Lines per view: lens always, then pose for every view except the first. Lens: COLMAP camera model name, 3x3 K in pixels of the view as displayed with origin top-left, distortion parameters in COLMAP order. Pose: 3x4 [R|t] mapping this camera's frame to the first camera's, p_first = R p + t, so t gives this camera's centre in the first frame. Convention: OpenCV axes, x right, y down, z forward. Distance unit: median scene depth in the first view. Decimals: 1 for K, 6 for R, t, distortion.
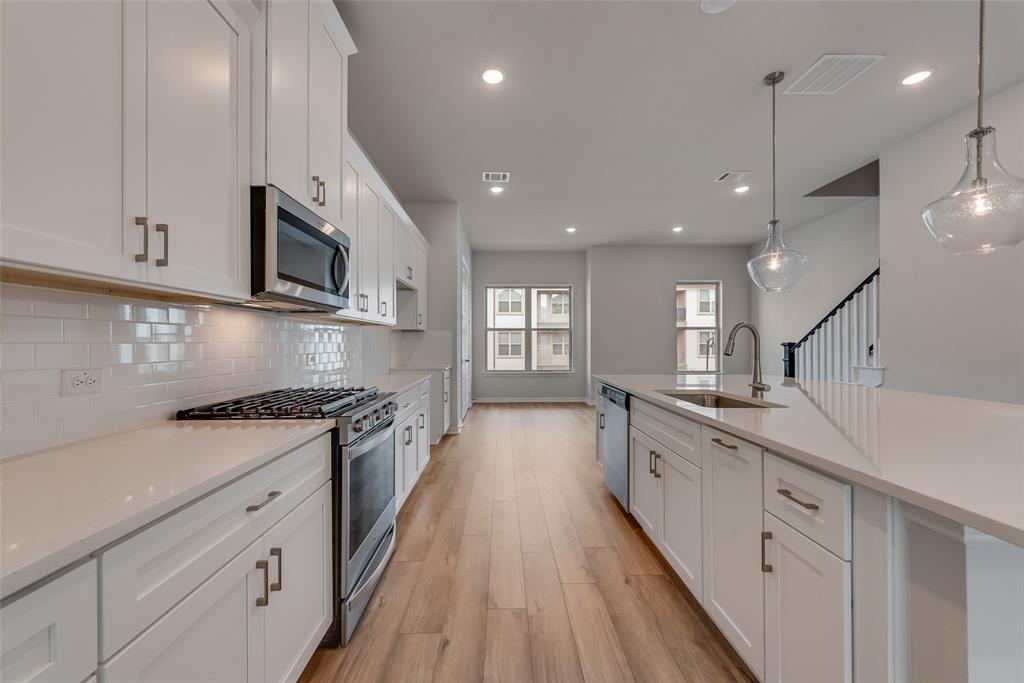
lens RADIAL K [[399.8, 0, 506.9], [0, 399.8, 341.1], [0, 0, 1]] dist [0.011153, -0.003367]
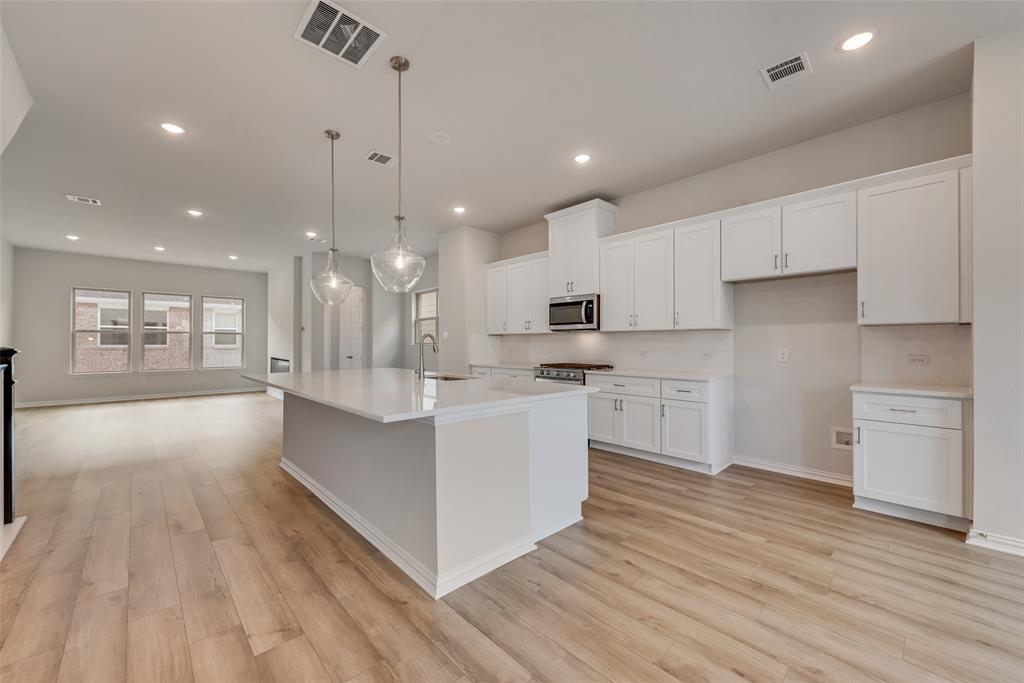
lens RADIAL K [[399.8, 0, 511.8], [0, 399.8, 339.1], [0, 0, 1]] dist [0.011153, -0.003367]
pose [[-0.738096, -0.007257, -0.674656, 1.098081], [0.002287, 0.999910, -0.013257, 0.002138], [0.674692, -0.011328, -0.738013, 1.865031]]
